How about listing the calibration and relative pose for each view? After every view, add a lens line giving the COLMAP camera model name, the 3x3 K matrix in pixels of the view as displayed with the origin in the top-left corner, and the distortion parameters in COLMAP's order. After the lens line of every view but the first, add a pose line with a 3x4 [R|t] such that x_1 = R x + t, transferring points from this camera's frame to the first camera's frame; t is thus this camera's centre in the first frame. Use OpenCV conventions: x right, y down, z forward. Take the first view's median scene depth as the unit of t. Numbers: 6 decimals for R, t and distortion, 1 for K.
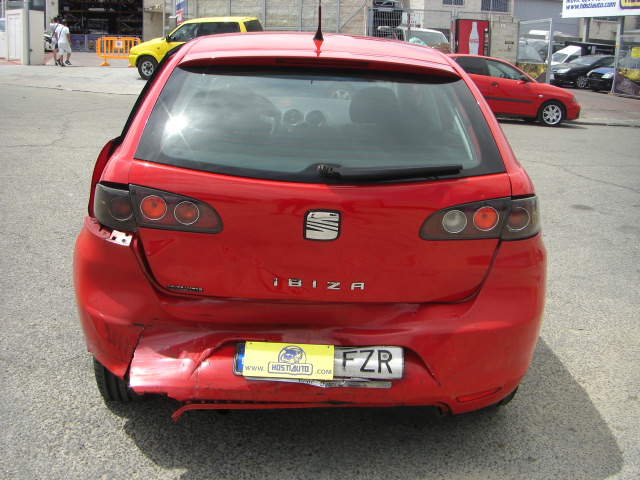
lens RADIAL K [[727.3, 0, 317.0], [0, 727.3, 201.2], [0, 0, 1]] dist [-0.185659, 0.123206]
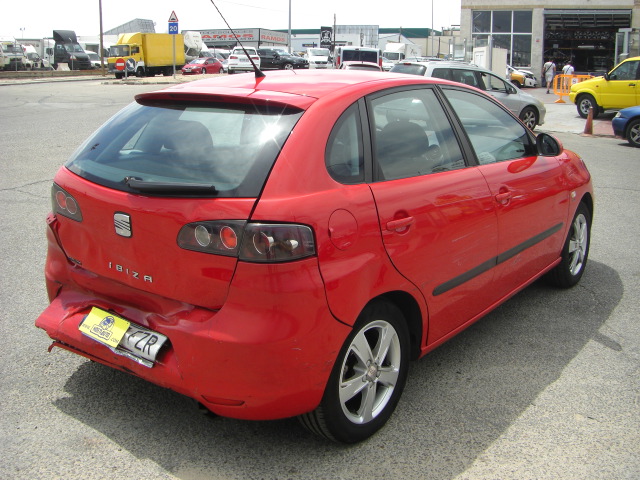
lens RADIAL K [[727.3, 0, 317.0], [0, 727.3, 201.2], [0, 0, 1]] dist [-0.185659, 0.123206]
pose [[0.758712, 0.091484, -0.644970, 0.970772], [-0.124216, 0.992241, -0.005380, -0.038575], [0.639474, 0.084197, 0.764189, 0.229995]]
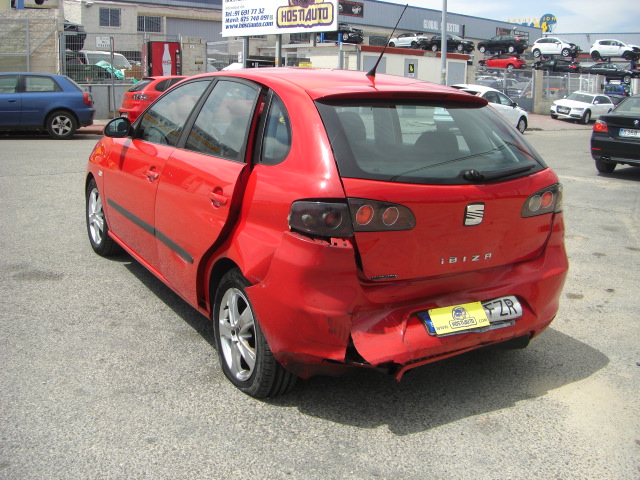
lens RADIAL K [[727.3, 0, 317.0], [0, 727.3, 201.2], [0, 0, 1]] dist [-0.185659, 0.123206]
pose [[0.874614, -0.095934, 0.475233, -0.819420], [0.107691, 0.994181, 0.002499, -0.025008], [-0.472708, 0.048993, 0.879856, -0.061272]]
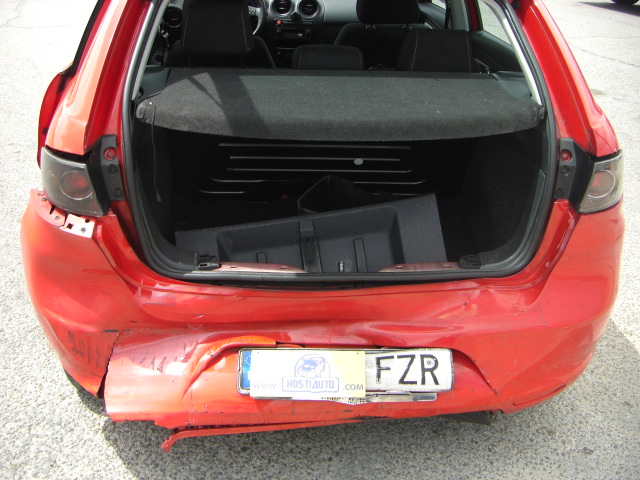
lens RADIAL K [[727.3, 0, 317.0], [0, 727.3, 201.2], [0, 0, 1]] dist [-0.185659, 0.123206]
pose [[0.999176, -0.021842, 0.034218, -0.048015], [0.014608, 0.979902, 0.198944, -0.108207], [-0.037875, -0.198280, 0.979413, 0.250799]]
